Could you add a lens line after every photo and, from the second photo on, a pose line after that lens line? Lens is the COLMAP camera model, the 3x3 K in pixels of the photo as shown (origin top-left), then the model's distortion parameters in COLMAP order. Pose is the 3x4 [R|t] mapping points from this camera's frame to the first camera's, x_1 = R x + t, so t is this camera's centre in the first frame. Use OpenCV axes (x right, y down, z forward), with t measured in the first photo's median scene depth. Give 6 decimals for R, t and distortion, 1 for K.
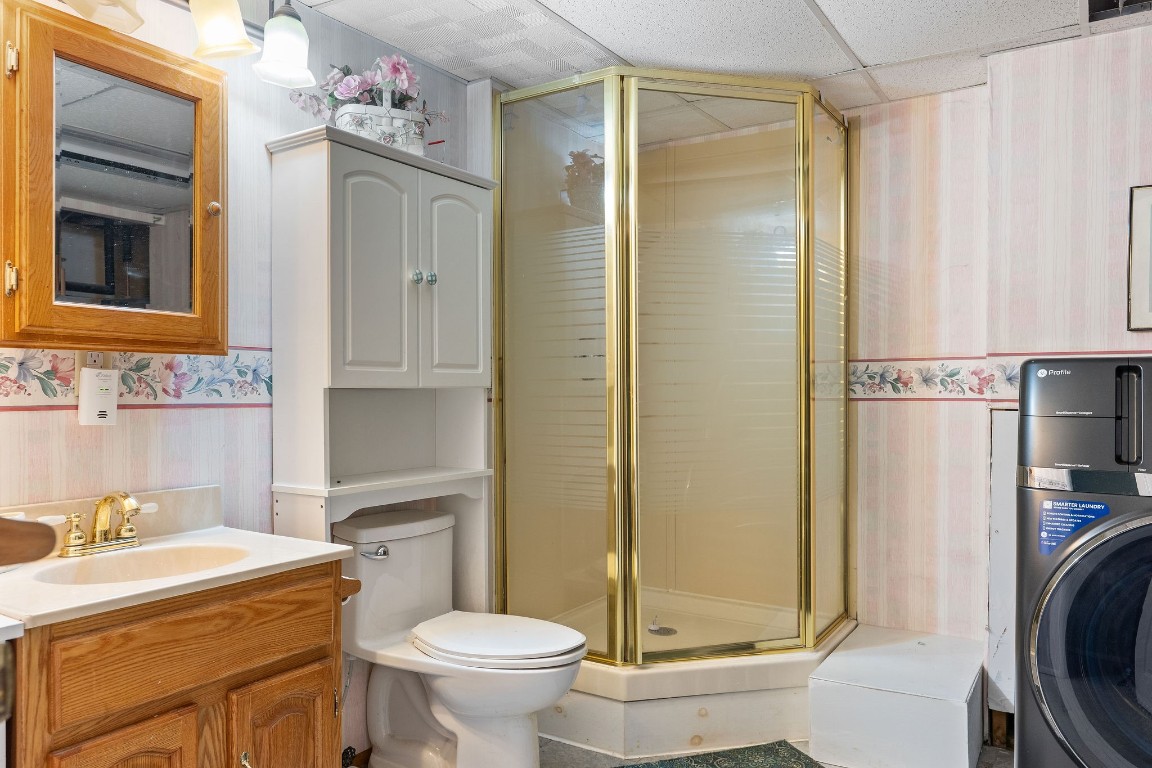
lens RADIAL K [[826.6, 0, 575.9], [0, 826.6, 393.2], [0, 0, 1]] dist [-0.001076, 0.004658]
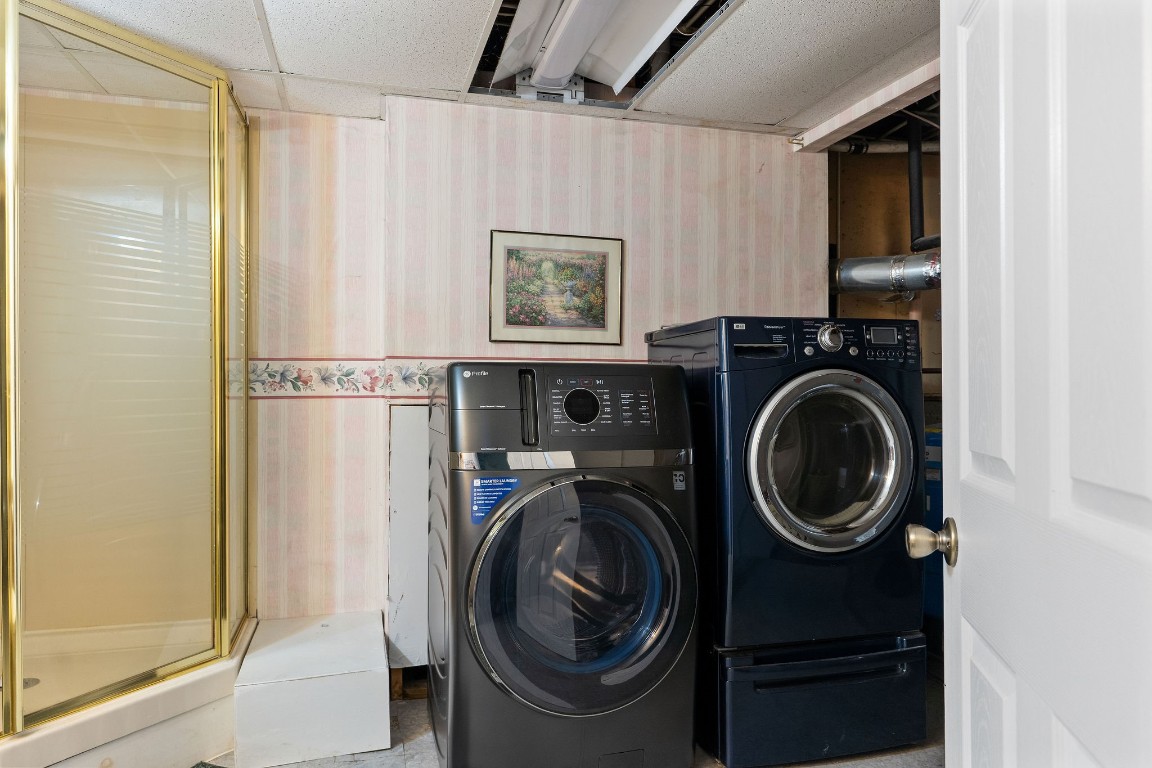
lens RADIAL K [[777.9, 0, 576.0], [0, 777.9, 384.0], [0, 0, 1]] dist [0.001169, 0.002295]
pose [[0.663054, 0.004225, 0.748560, -0.118195], [0.003235, 0.999959, -0.008509, 0.000360], [-0.748565, 0.008064, 0.663013, 0.086169]]
